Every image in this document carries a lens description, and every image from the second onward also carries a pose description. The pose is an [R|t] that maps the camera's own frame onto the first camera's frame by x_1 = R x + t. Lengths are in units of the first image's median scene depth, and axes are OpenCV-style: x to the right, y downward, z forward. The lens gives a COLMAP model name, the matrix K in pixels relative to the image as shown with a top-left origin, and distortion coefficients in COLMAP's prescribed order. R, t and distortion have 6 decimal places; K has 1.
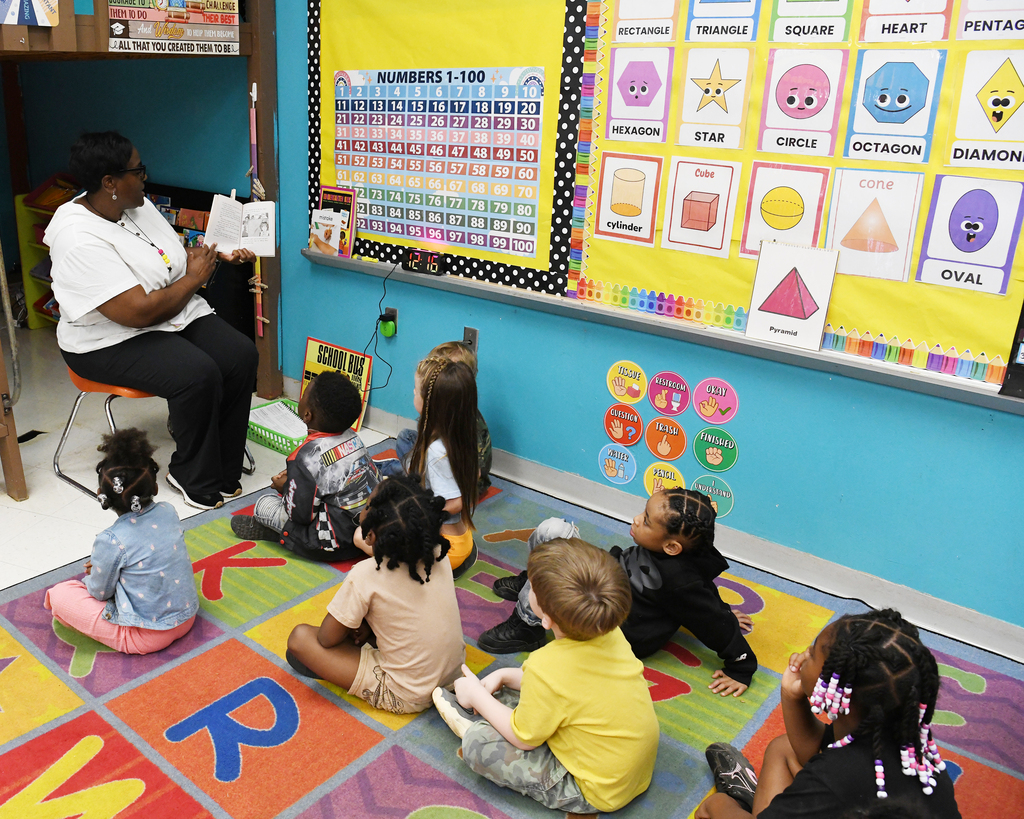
lens RADIAL K [[896.6, 0, 382.6], [0, 896.6, 389.2], [0, 0, 1]] dist [-0.074505, 0.015143]
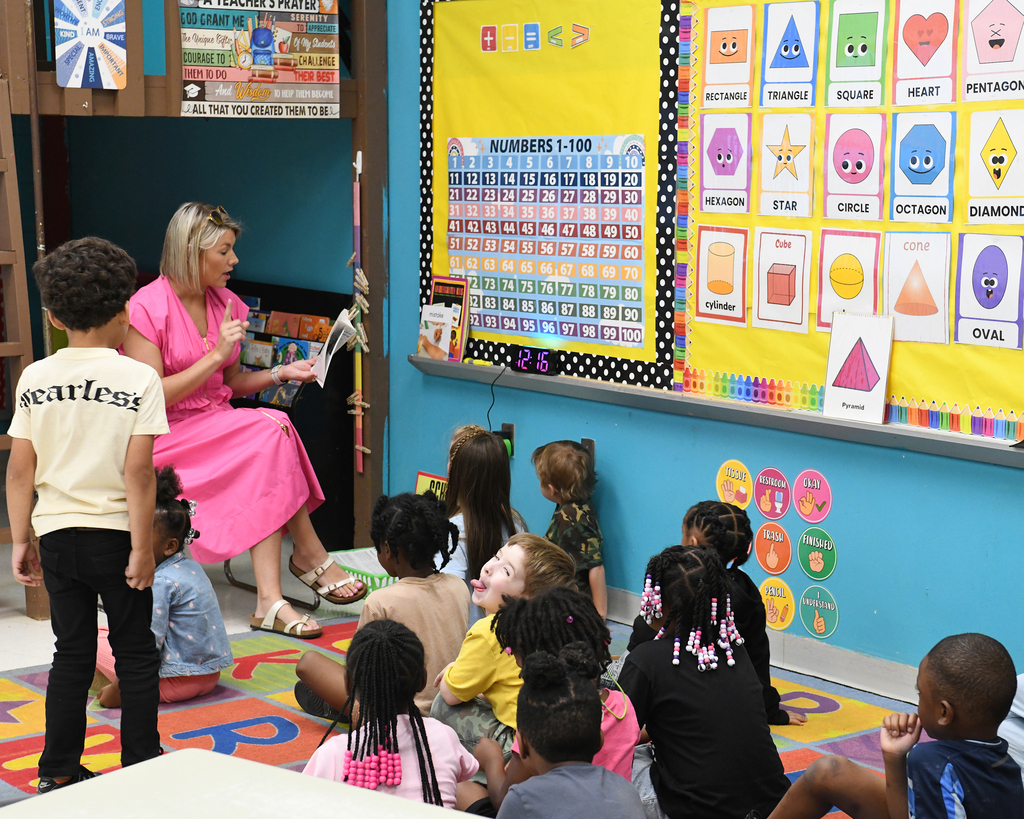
lens RADIAL K [[2129.9, 0, 510.4], [0, 2129.9, 432.1], [0, 0, 1]] dist [0.198026, 0.129366]
pose [[0.987500, 0.014846, -0.156917, 0.405539], [-0.044734, 0.981014, -0.188705, 0.360575], [0.151136, 0.193366, 0.969416, -1.104858]]
